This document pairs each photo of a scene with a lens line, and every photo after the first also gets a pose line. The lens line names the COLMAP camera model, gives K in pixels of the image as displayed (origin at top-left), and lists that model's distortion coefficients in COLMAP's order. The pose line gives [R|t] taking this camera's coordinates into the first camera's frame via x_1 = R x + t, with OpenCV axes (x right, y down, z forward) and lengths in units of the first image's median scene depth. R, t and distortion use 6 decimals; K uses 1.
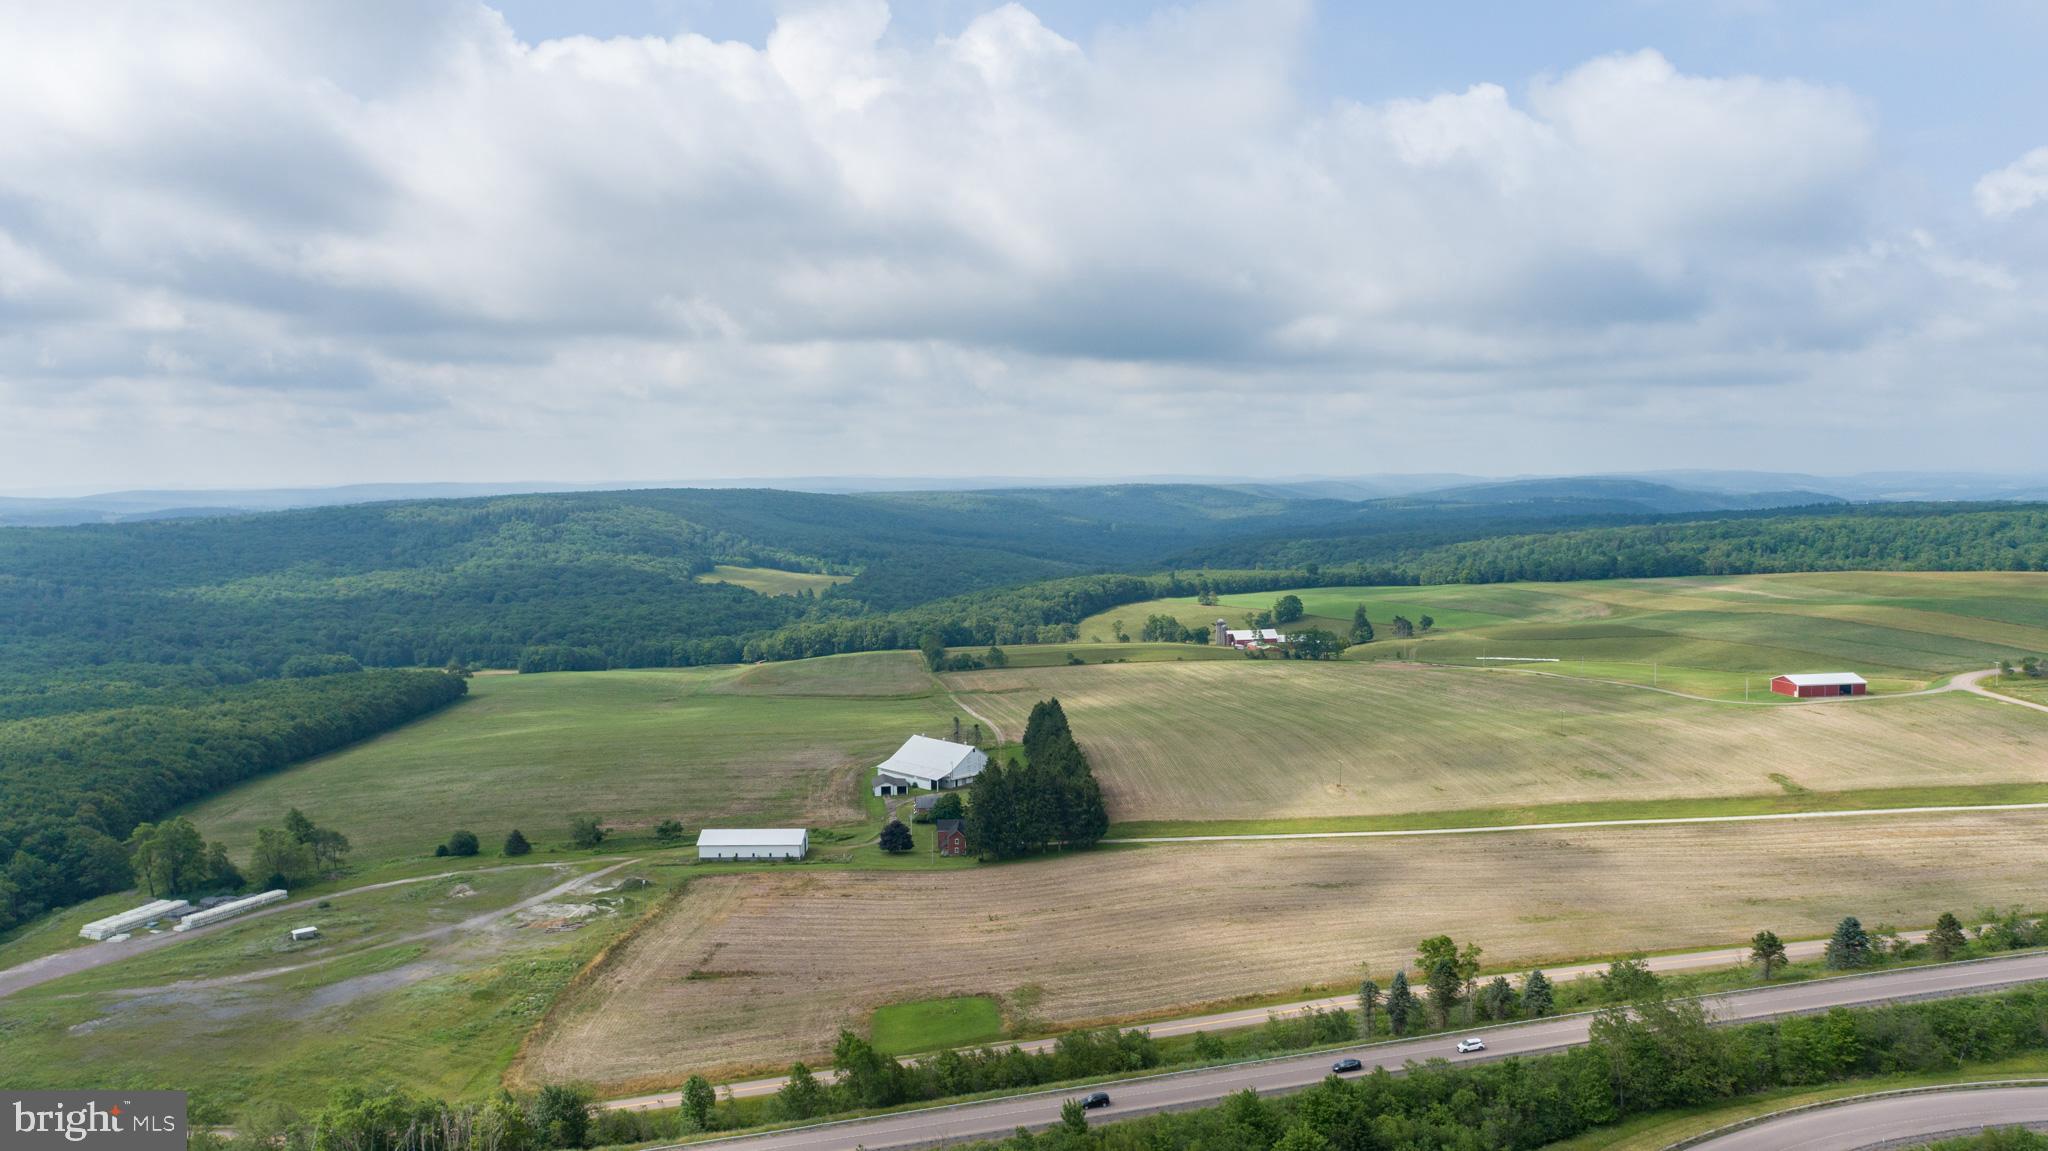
lens RADIAL K [[1384.5, 0, 1019.3], [0, 1384.5, 571.2], [0, 0, 1]] dist [-0.006614, 0.003143]
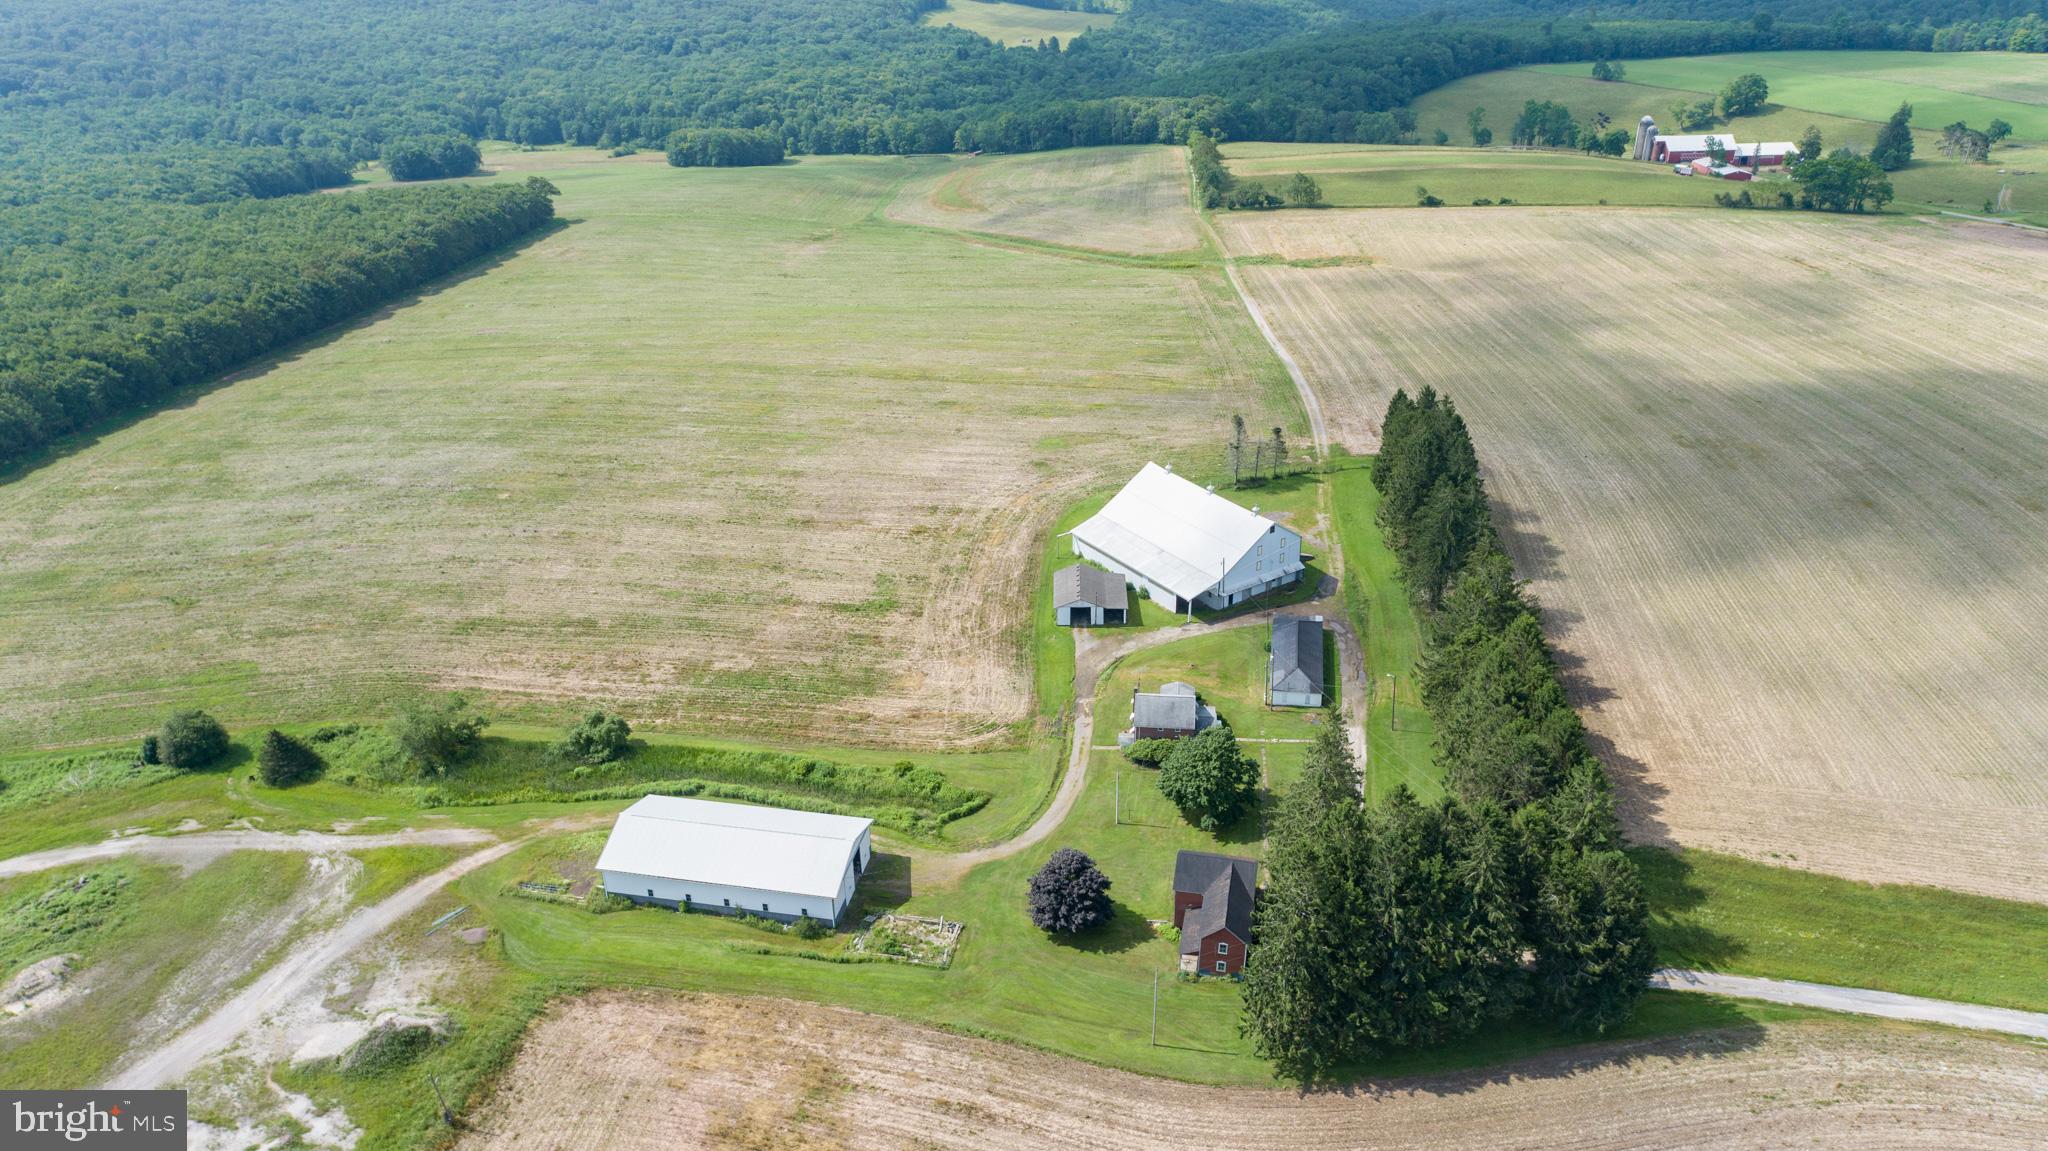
lens RADIAL K [[1384.5, 0, 1019.3], [0, 1384.5, 571.2], [0, 0, 1]] dist [-0.006614, 0.003143]
pose [[0.981489, 0.079387, -0.174288, -0.014915], [-0.005815, 0.921974, 0.387207, -0.017049], [0.191429, -0.379027, 0.905370, 0.242986]]
